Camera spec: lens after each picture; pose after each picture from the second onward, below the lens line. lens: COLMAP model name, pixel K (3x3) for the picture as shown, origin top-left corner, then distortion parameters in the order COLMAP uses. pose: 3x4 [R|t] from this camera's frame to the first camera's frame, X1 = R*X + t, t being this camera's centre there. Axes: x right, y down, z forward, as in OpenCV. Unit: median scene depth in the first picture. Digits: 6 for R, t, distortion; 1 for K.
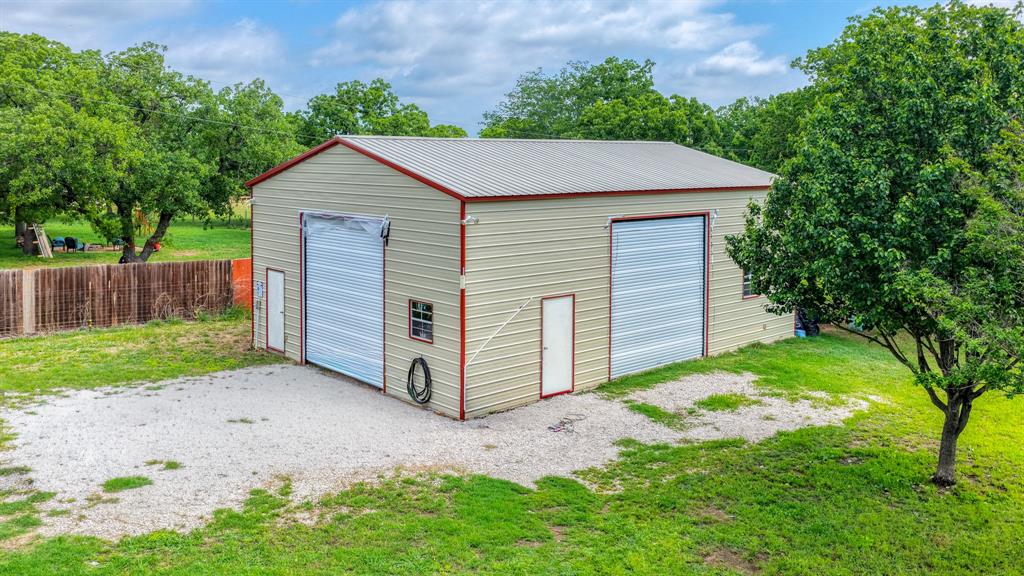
lens RADIAL K [[865.8, 0, 512.0], [0, 865.8, 288.0], [0, 0, 1]] dist [0.001859, 0.000242]
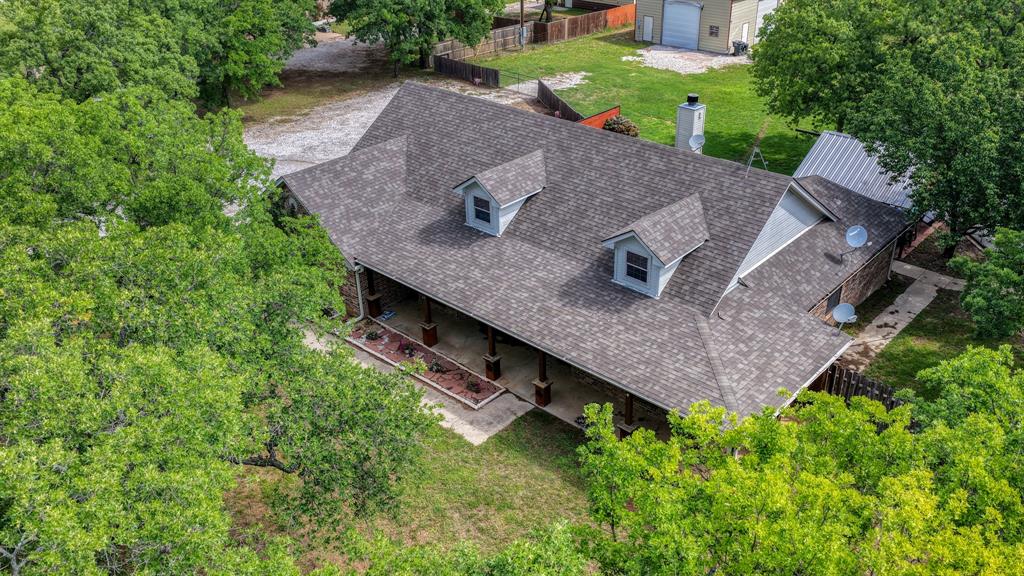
lens RADIAL K [[865.8, 0, 512.0], [0, 865.8, 288.0], [0, 0, 1]] dist [0.001859, 0.000242]
pose [[0.995948, -0.063886, 0.063288, -1.333396], [0.038289, 0.938050, 0.344378, -0.255511], [-0.081368, -0.340559, 0.936696, -3.002449]]
